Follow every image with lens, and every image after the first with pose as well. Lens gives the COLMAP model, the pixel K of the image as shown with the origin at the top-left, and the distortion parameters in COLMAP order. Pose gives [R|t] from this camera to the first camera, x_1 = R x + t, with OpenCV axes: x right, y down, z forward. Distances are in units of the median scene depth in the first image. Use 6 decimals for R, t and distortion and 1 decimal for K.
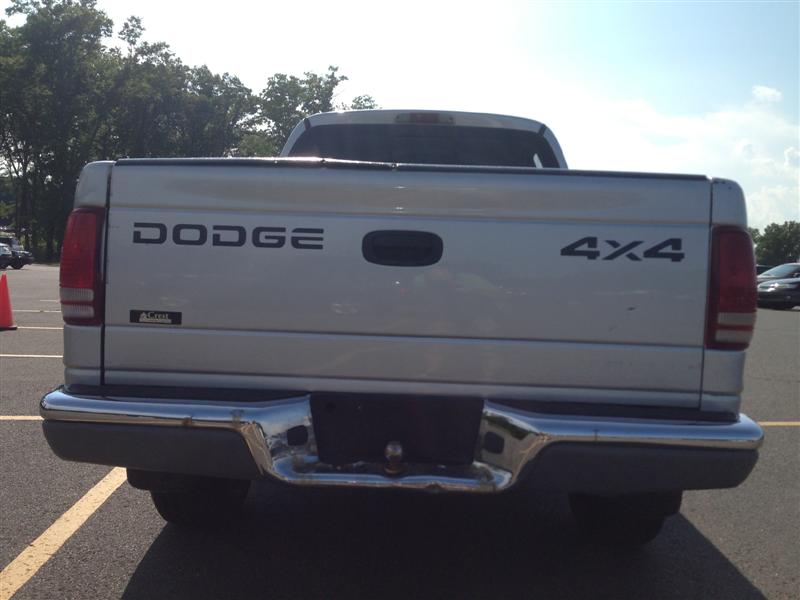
lens RADIAL K [[737.3, 0, 399.8], [0, 737.3, 305.6], [0, 0, 1]] dist [0.030532, 0.000000]
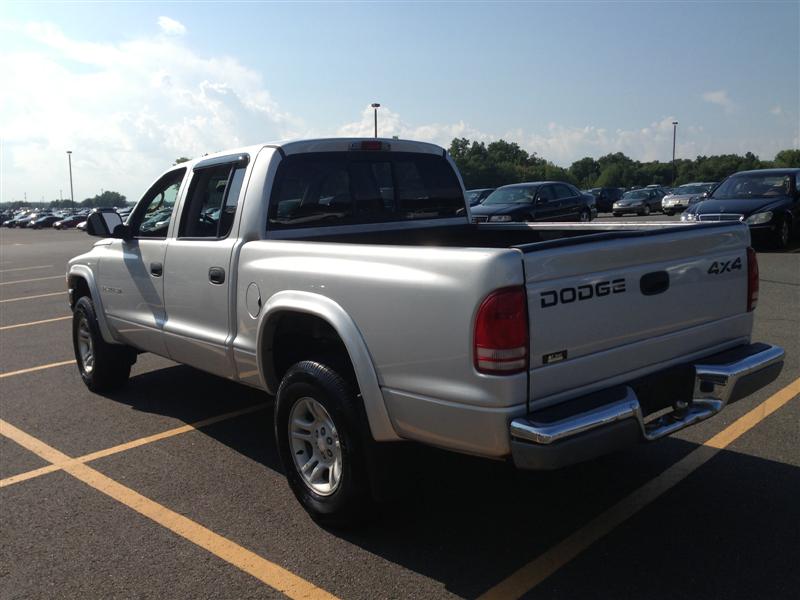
lens RADIAL K [[737.3, 0, 401.0], [0, 737.3, 293.4], [0, 0, 1]] dist [0.030532, 0.000000]
pose [[0.748590, -0.157135, 0.644145, -1.443602], [0.109099, 0.987461, 0.114096, -0.297485], [-0.653996, -0.015135, 0.756346, 0.129803]]
